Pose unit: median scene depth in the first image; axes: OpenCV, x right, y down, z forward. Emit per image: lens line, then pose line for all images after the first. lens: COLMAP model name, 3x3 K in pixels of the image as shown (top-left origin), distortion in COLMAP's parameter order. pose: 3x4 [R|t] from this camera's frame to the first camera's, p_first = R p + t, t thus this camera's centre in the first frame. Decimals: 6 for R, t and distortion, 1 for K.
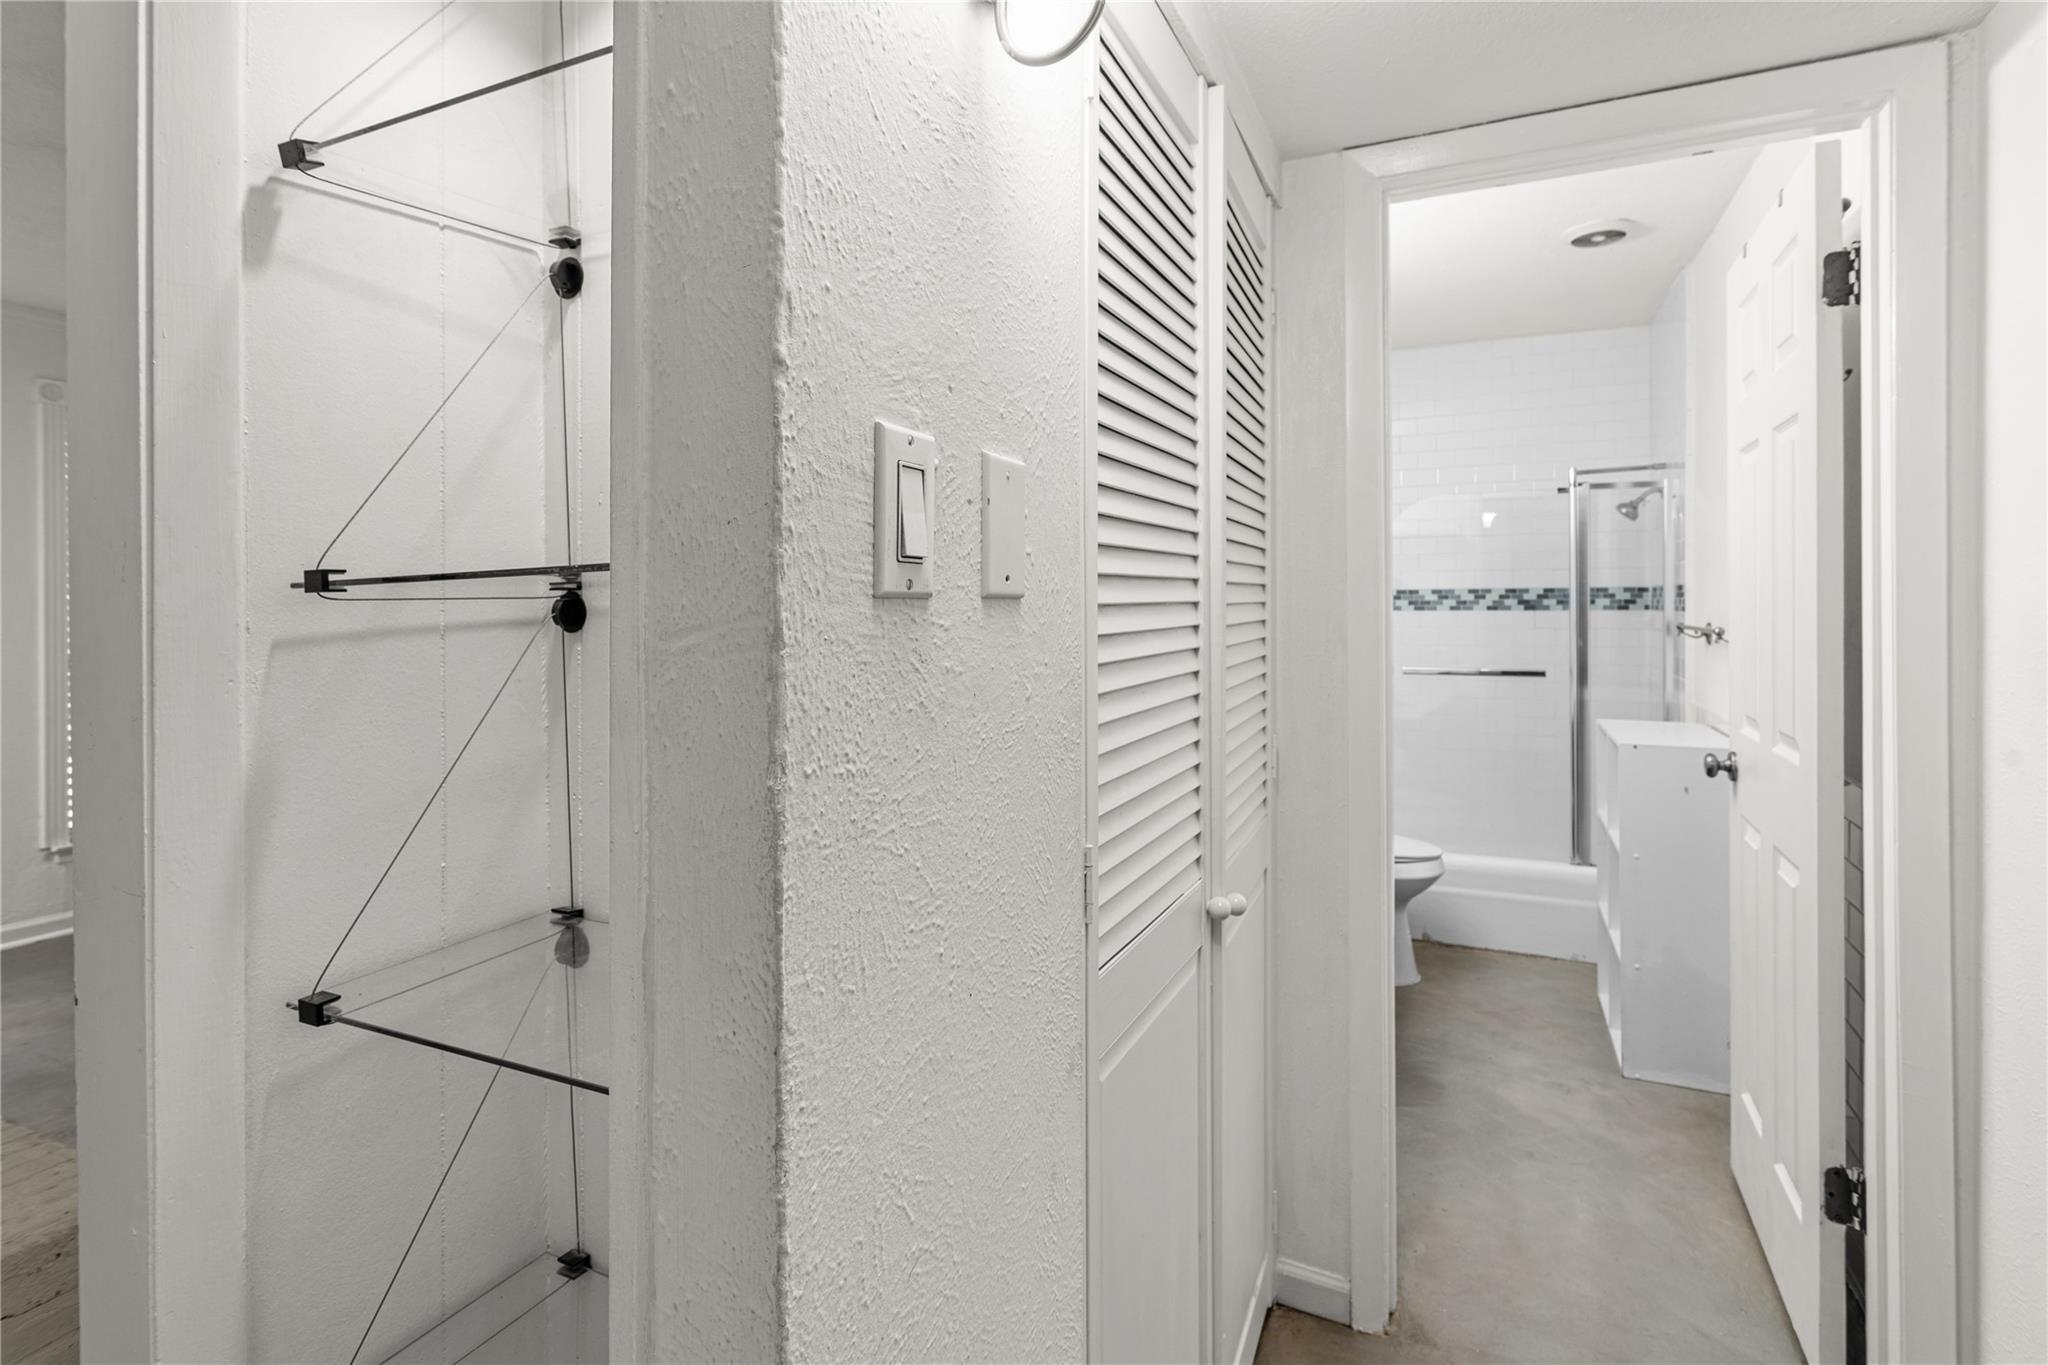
lens RADIAL K [[996.8, 0, 1038.4], [0, 996.8, 603.1], [0, 0, 1]] dist [0.004966, 0.000766]
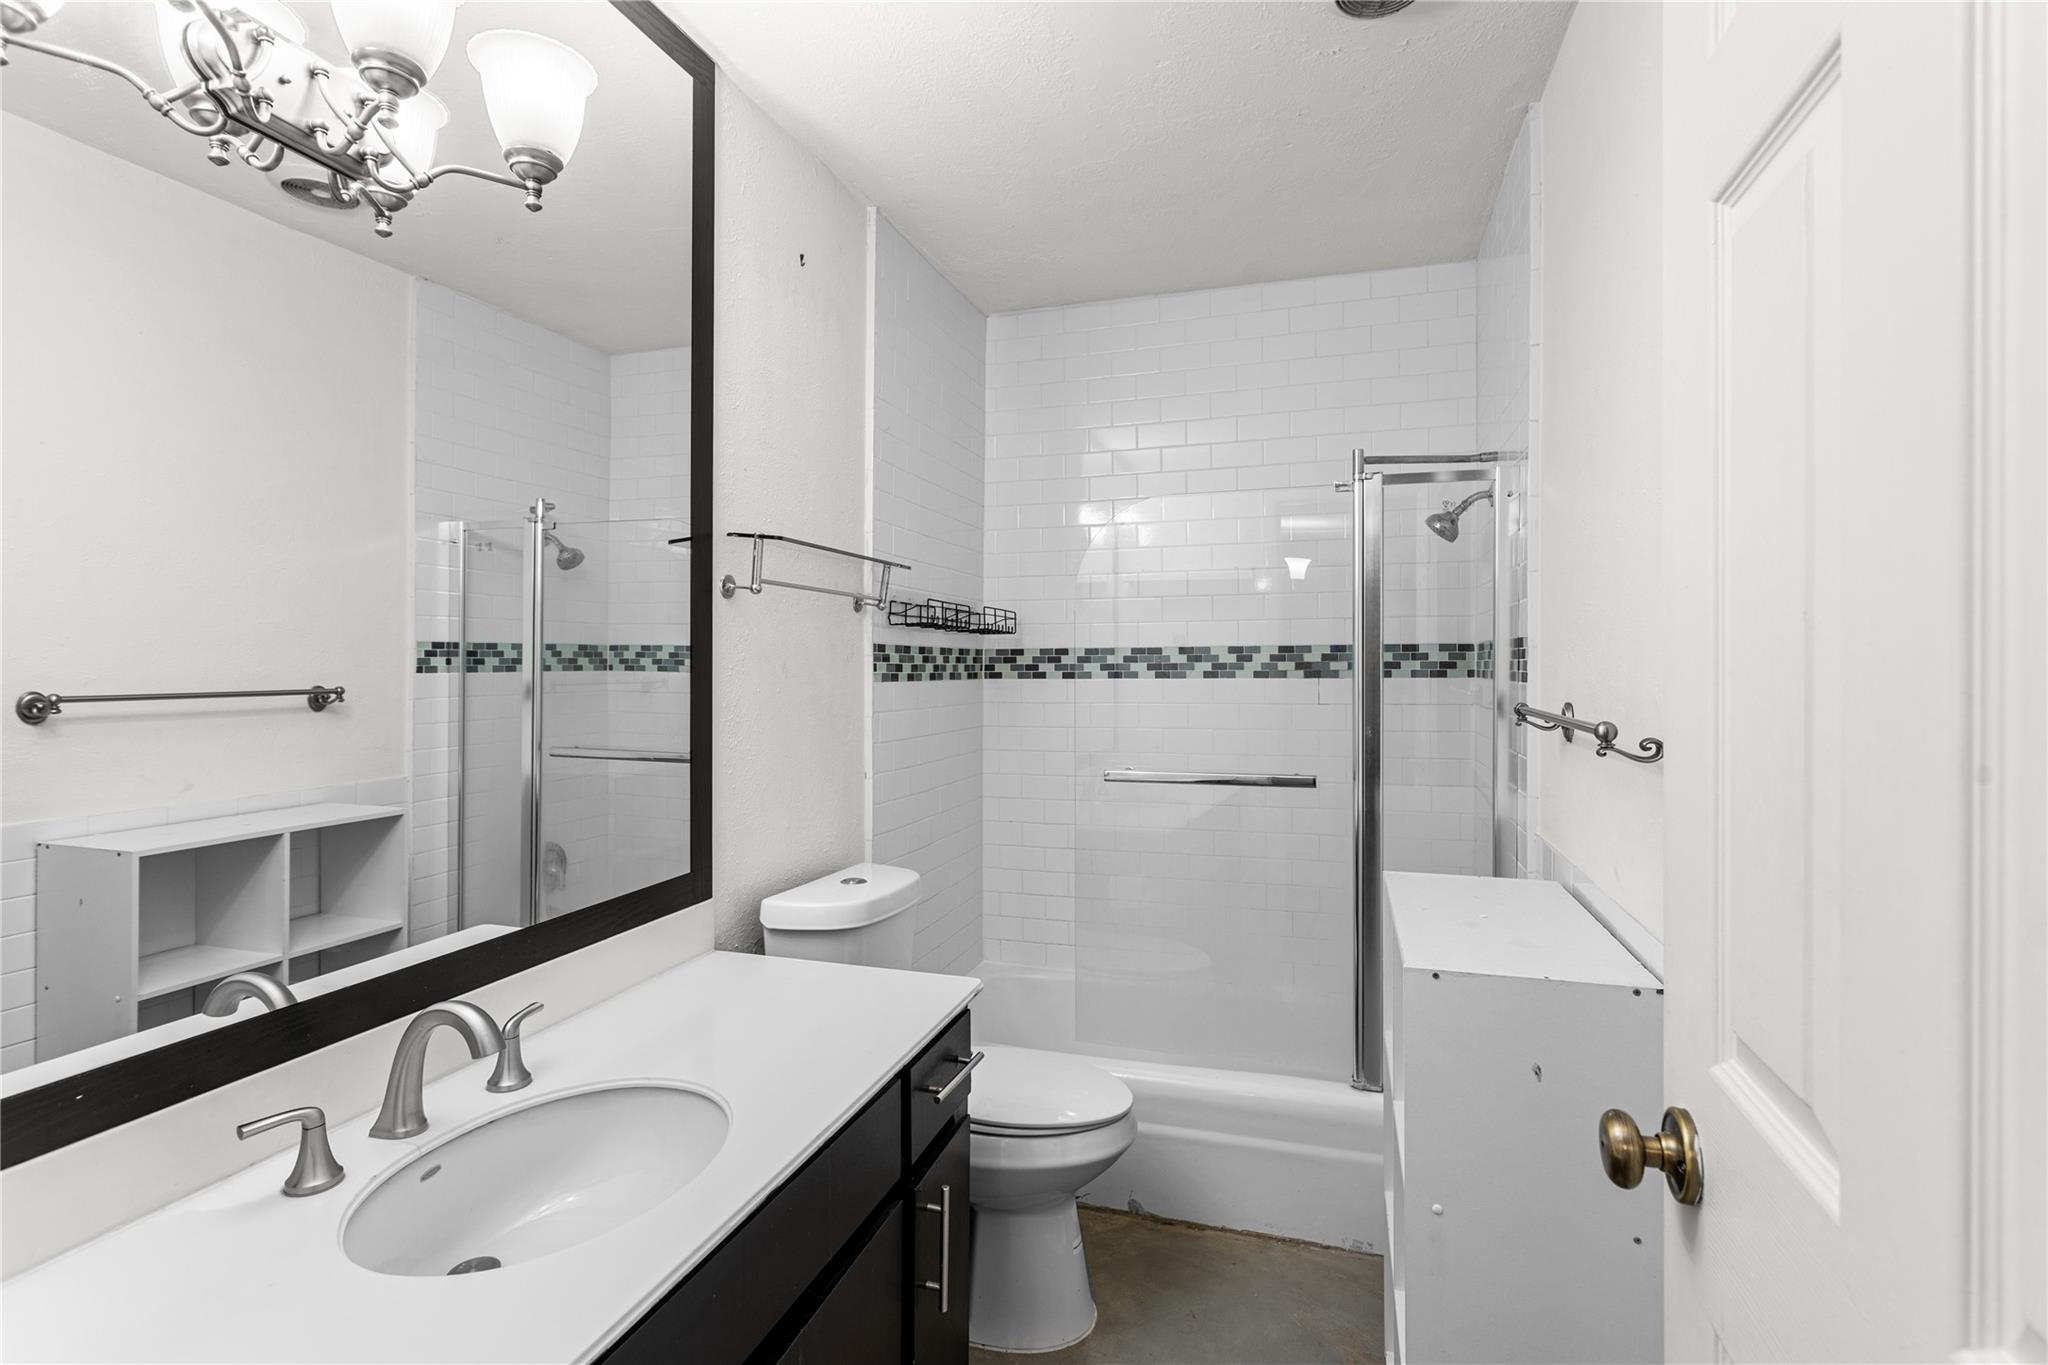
lens RADIAL K [[996.8, 0, 1024.7], [0, 996.8, 673.7], [0, 0, 1]] dist [0.004966, 0.000766]
pose [[0.992876, -0.002449, 0.119129, 0.234990], [0.001289, 0.999951, 0.009813, -0.002649], [-0.119147, -0.009589, 0.992830, 0.375077]]
